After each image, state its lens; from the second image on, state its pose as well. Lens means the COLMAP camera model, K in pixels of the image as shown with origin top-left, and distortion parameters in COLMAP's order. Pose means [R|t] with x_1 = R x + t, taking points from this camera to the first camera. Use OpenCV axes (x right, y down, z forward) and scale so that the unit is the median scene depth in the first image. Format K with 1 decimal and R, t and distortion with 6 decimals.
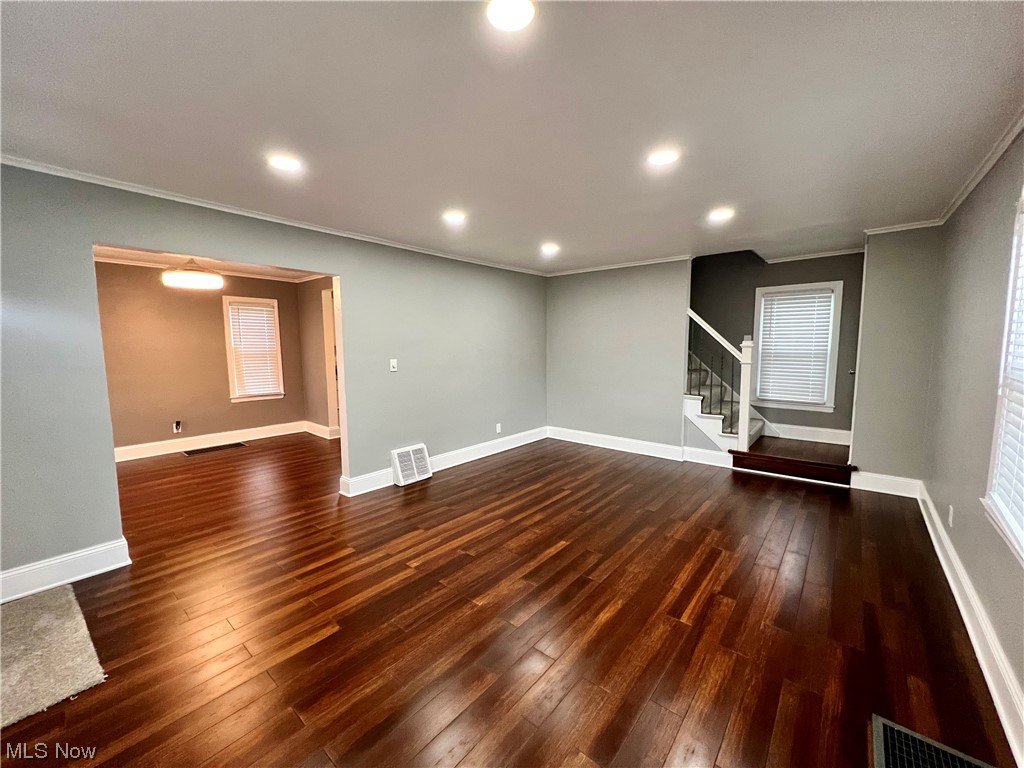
lens RADIAL K [[412.0, 0, 510.5], [0, 412.0, 385.6], [0, 0, 1]] dist [0.001317, 0.000382]
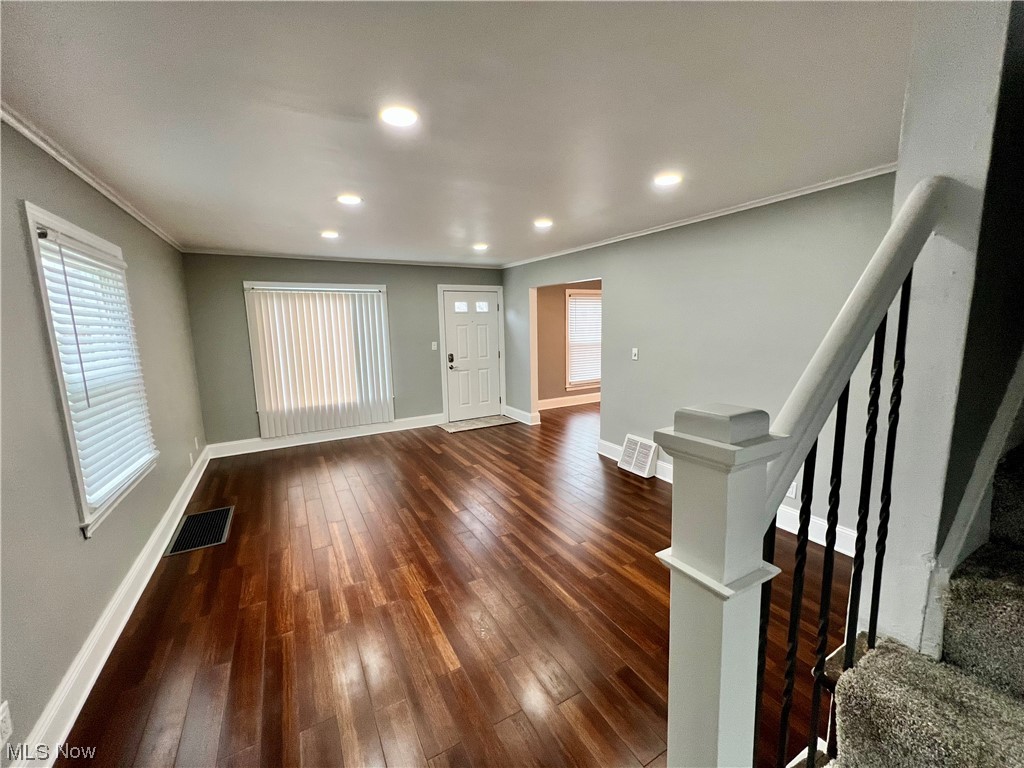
lens RADIAL K [[412.0, 0, 508.4], [0, 412.0, 383.4], [0, 0, 1]] dist [0.001317, 0.000382]
pose [[-0.365293, 0.152021, -0.918396, 0.786891], [-0.073751, 0.978748, 0.191346, -0.150434], [0.927966, 0.137630, -0.346318, 1.071028]]
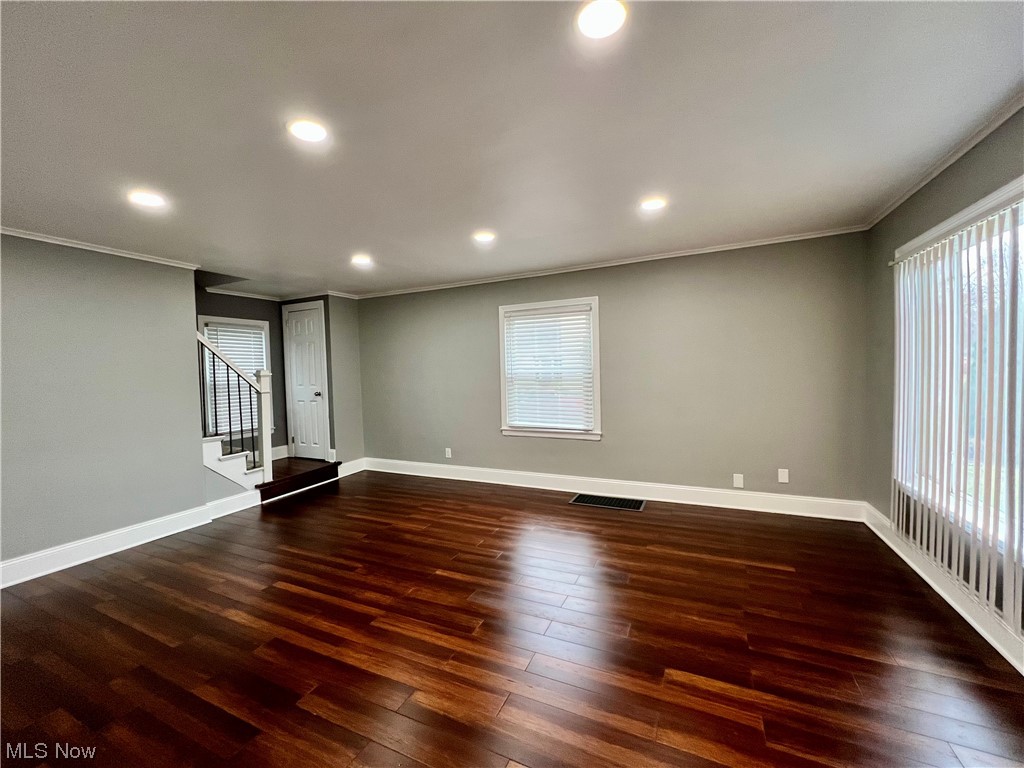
lens RADIAL K [[412.0, 0, 512.0], [0, 412.0, 384.3], [0, 0, 1]] dist [0.001317, 0.000382]
pose [[-0.262631, -0.021040, 0.964667, -0.587155], [0.130219, 0.989843, 0.057041, -0.056301], [-0.956069, 0.140599, -0.257224, 0.731322]]
